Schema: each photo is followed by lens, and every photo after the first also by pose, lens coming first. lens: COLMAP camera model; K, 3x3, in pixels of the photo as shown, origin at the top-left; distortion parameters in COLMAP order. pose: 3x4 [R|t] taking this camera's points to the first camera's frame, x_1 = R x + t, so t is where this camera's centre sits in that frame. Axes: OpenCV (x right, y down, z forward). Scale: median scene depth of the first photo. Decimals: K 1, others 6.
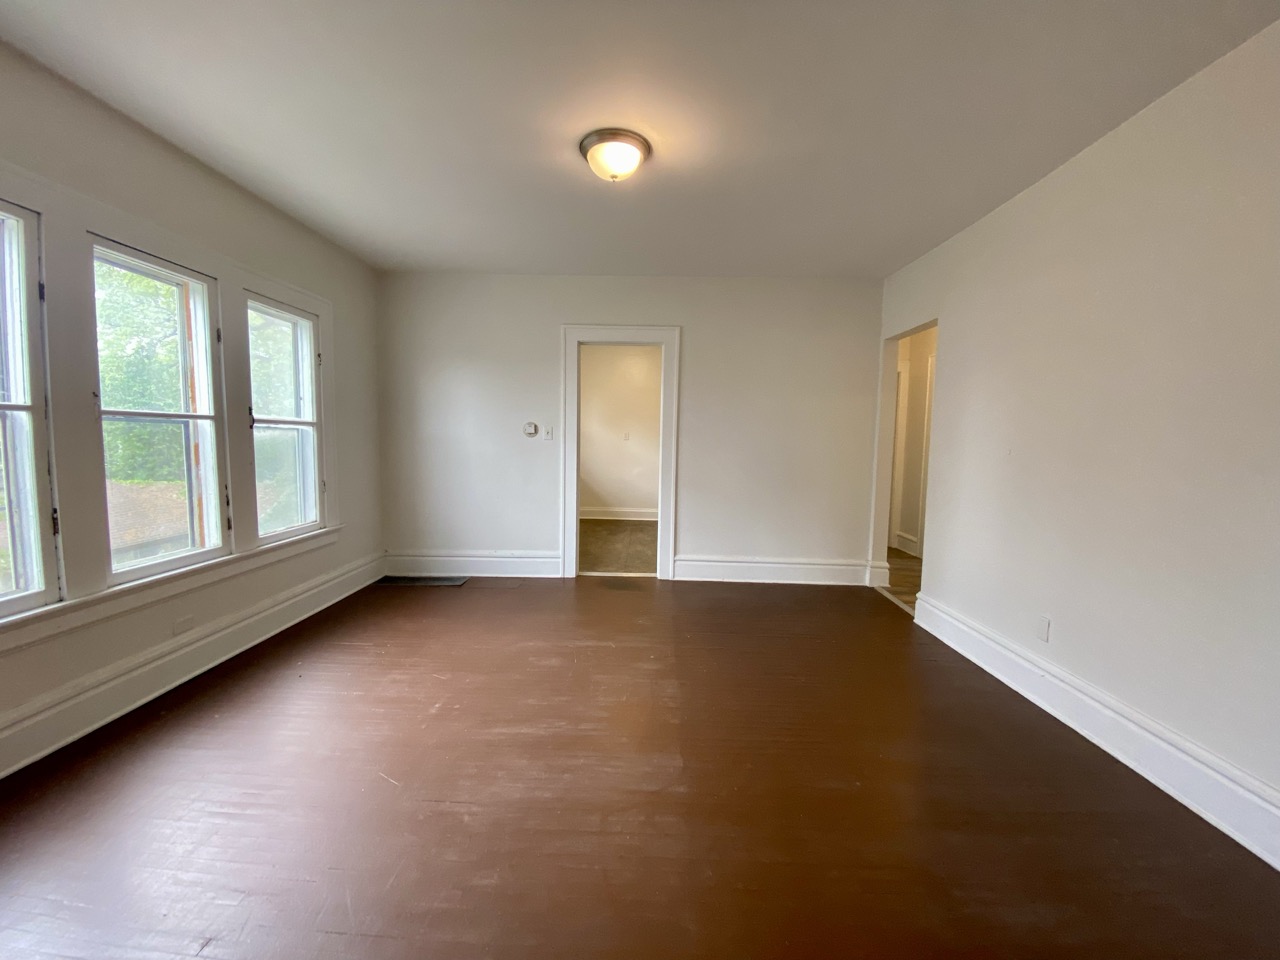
lens RADIAL K [[524.4, 0, 640.0], [0, 524.4, 480.0], [0, 0, 1]] dist [-0.000929, -0.000084]
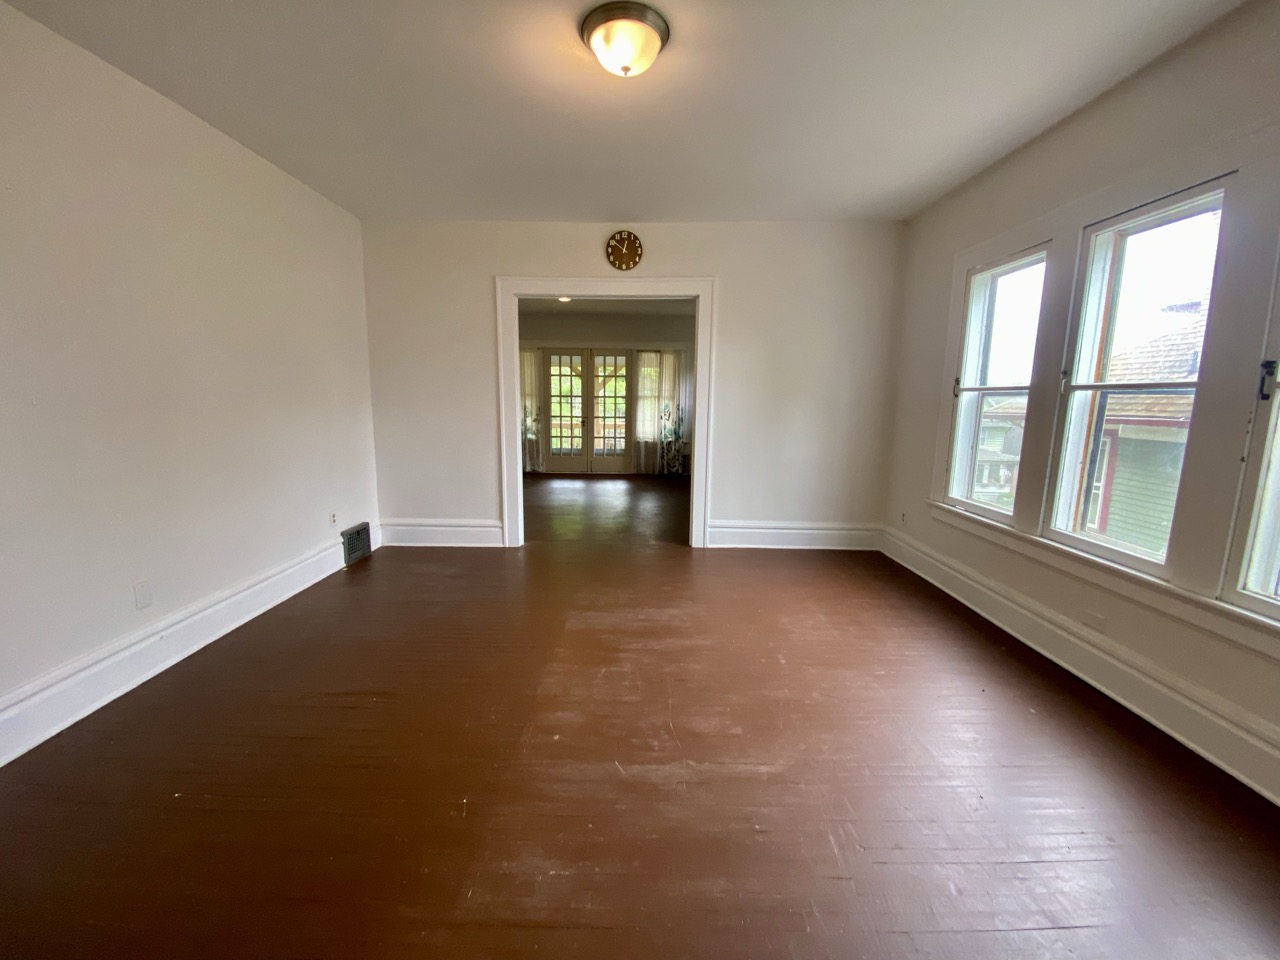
lens RADIAL K [[524.4, 0, 640.0], [0, 524.4, 480.0], [0, 0, 1]] dist [-0.000929, -0.000084]
pose [[-0.999373, -0.025135, -0.024918, -0.065260], [-0.030321, 0.971164, 0.236477, -0.151828], [0.018256, 0.237084, -0.971318, 1.856051]]
